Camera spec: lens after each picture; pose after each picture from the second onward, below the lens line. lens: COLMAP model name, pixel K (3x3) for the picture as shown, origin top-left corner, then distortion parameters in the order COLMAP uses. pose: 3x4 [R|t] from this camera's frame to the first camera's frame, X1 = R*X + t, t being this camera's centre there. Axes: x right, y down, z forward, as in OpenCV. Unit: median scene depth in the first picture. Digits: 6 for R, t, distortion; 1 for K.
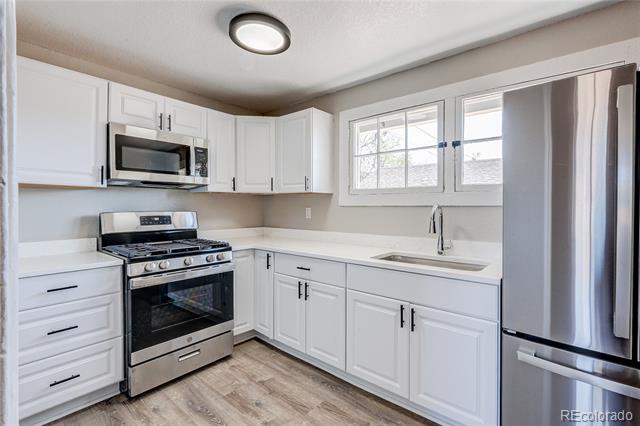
lens RADIAL K [[298.8, 0, 317.6], [0, 298.8, 214.9], [0, 0, 1]] dist [-0.000496, -0.000232]
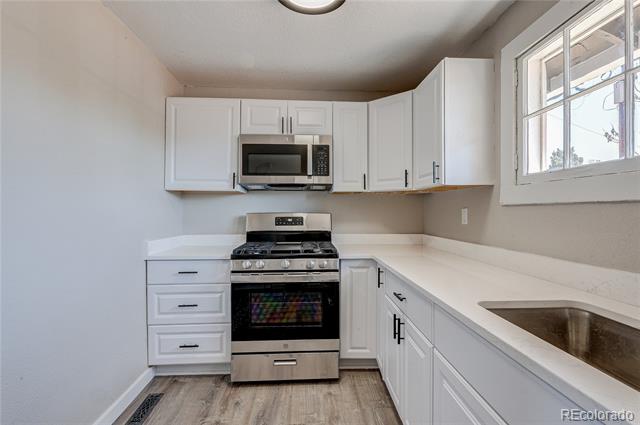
lens RADIAL K [[298.8, 0, 317.6], [0, 298.8, 214.4], [0, 0, 1]] dist [-0.000496, -0.000232]
pose [[0.684497, 0.008477, -0.728967, 0.296770], [-0.018095, 0.999822, -0.005364, -0.001169], [0.728791, 0.016862, 0.684528, 0.363525]]
